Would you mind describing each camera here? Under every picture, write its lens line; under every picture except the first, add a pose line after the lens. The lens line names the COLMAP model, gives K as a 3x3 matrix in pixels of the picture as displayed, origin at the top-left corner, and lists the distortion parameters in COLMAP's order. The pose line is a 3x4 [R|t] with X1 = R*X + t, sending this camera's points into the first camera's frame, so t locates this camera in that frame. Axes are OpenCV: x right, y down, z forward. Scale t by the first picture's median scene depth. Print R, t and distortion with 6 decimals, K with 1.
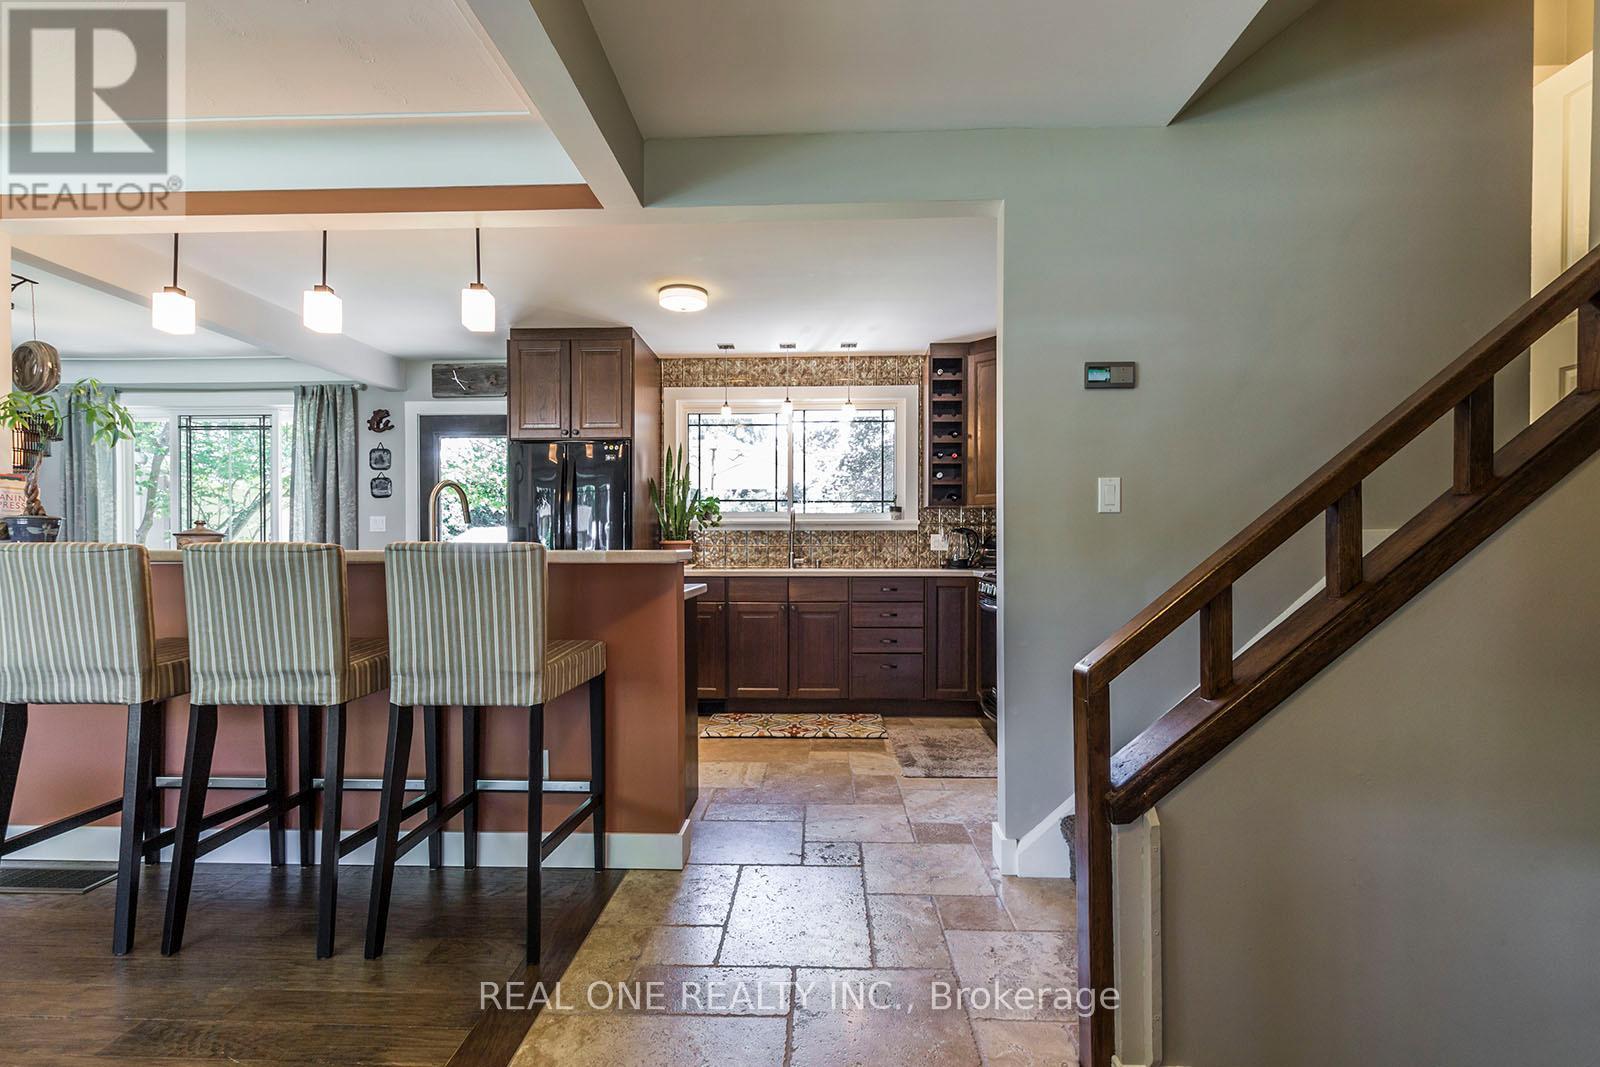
lens RADIAL K [[799.0, 0, 797.2], [0, 799.0, 566.2], [0, 0, 1]] dist [-0.000170, -0.000318]
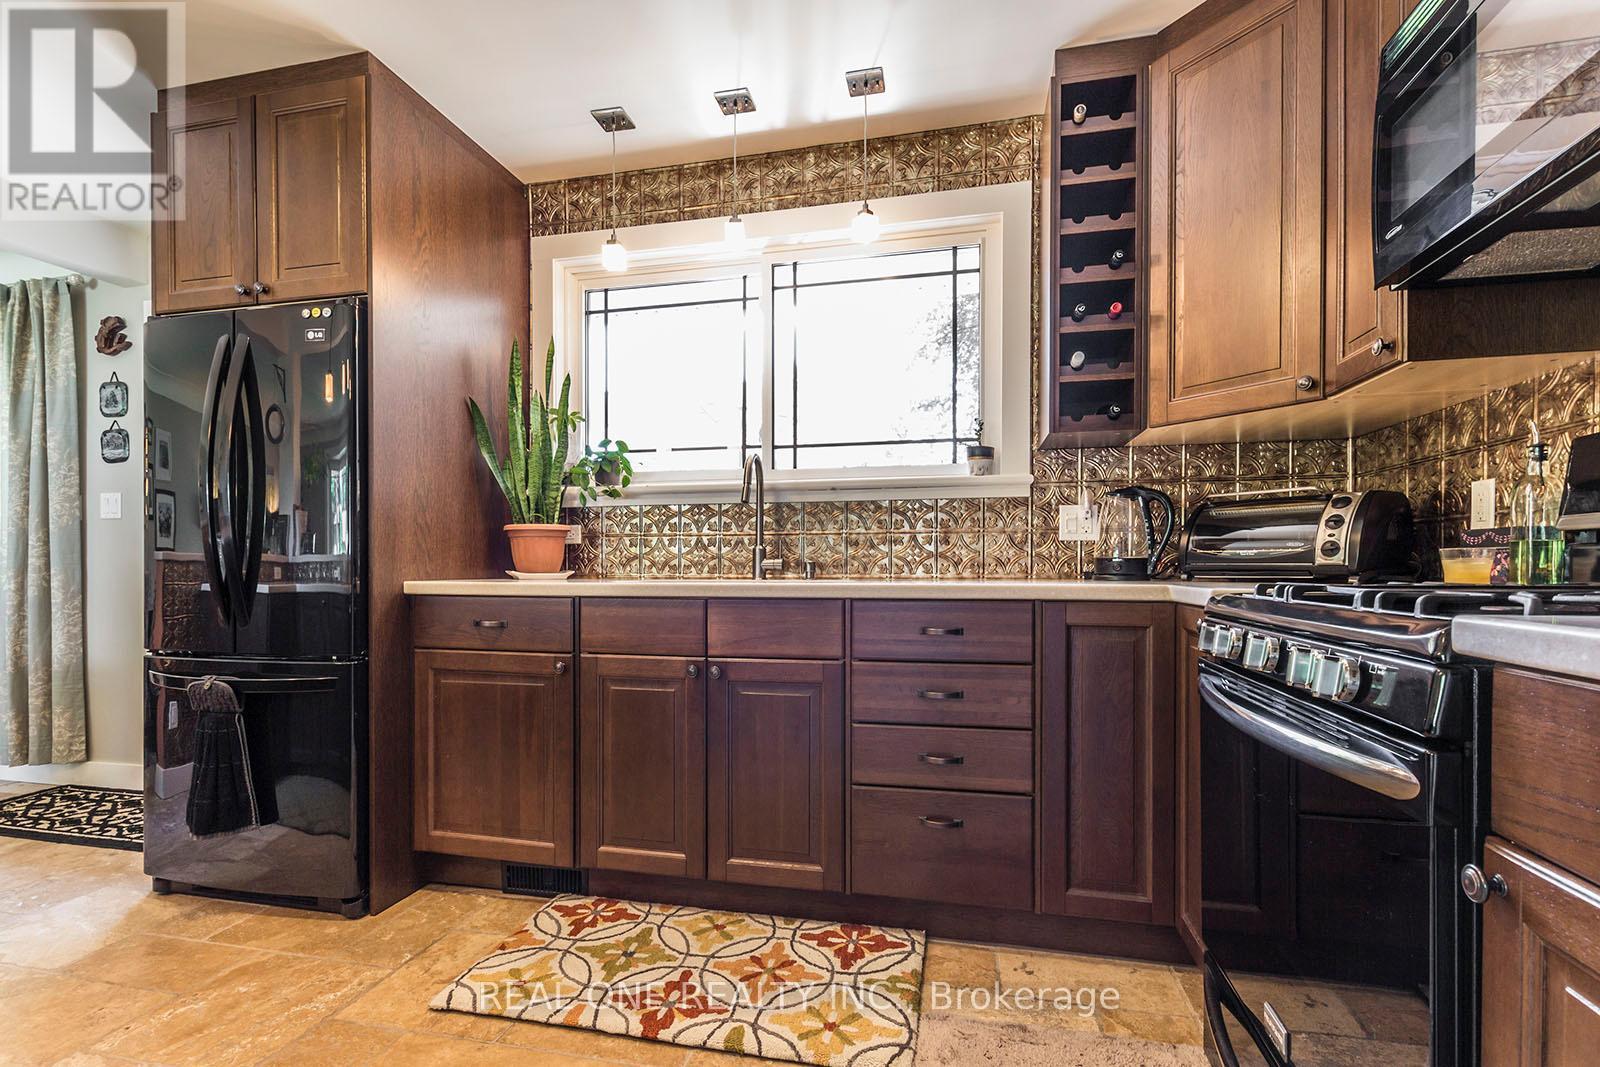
lens RADIAL K [[748.9, 0, 800.1], [0, 748.9, 578.5], [0, 0, 1]] dist [0.005152, -0.000657]
pose [[0.979997, 0.001287, -0.199008, 0.108760], [-0.001461, 0.999999, -0.000728, 0.002590], [0.199007, 0.001004, 0.979998, 0.558308]]
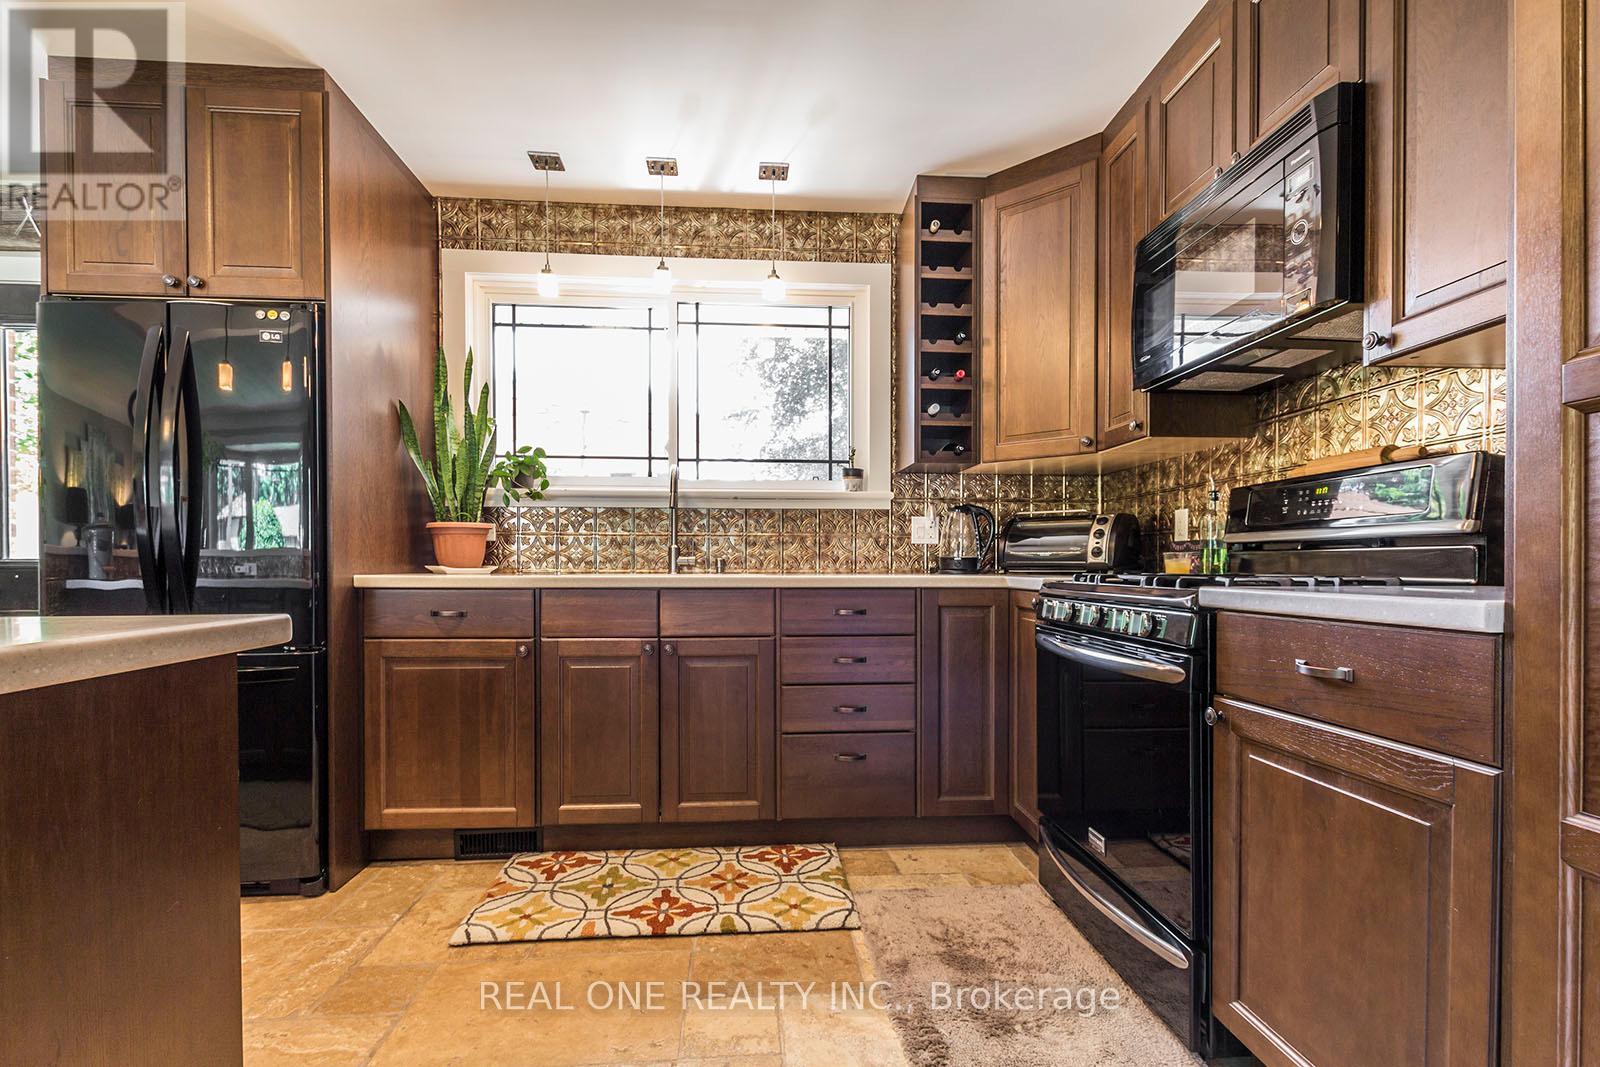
lens RADIAL K [[748.9, 0, 800.1], [0, 748.9, 578.5], [0, 0, 1]] dist [0.005152, -0.000657]
pose [[0.994070, -0.000640, 0.108738, 0.024637], [0.000475, 0.999999, 0.001541, 0.005468], [-0.108739, -0.001480, 0.994069, 0.461301]]
